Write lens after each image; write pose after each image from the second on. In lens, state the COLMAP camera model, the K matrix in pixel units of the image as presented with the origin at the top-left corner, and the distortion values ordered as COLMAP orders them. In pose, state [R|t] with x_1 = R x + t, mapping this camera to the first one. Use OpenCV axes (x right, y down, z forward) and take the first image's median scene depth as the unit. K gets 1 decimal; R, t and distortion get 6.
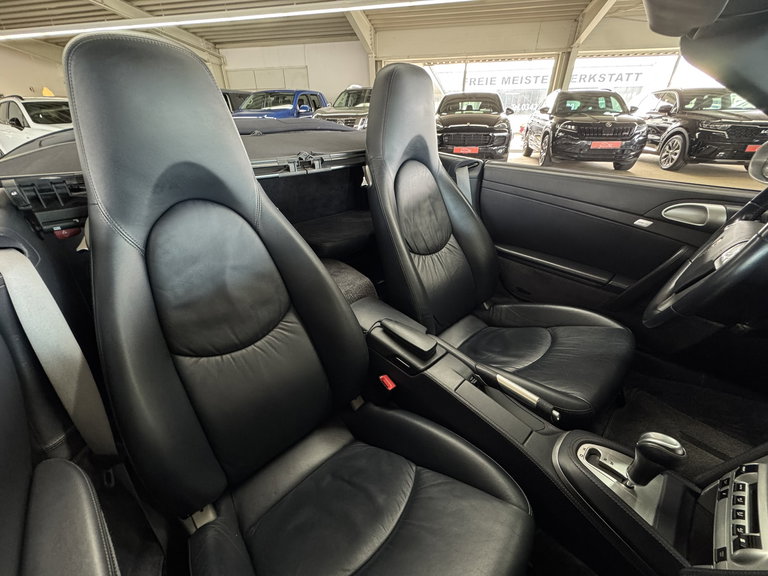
lens RADIAL K [[306.6, 0, 384.0], [0, 306.6, 288.0], [0, 0, 1]] dist [0.000317, 0.000028]
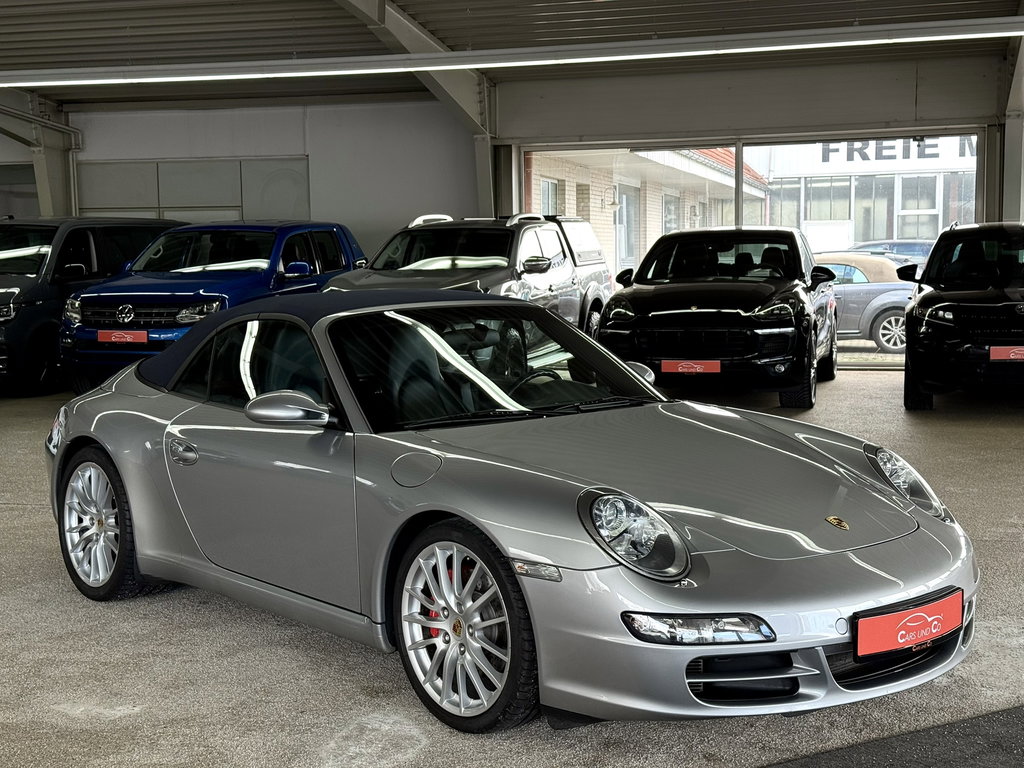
lens RADIAL K [[1463.3, 0, 512.0], [0, 1463.3, 384.0], [0, 0, 1]] dist [0.088855, -0.005947]
pose [[0.998528, -0.003794, -0.054098, 0.103969], [-0.018009, 0.917737, -0.396780, 0.262632], [0.051153, 0.397170, 0.916318, -0.592625]]
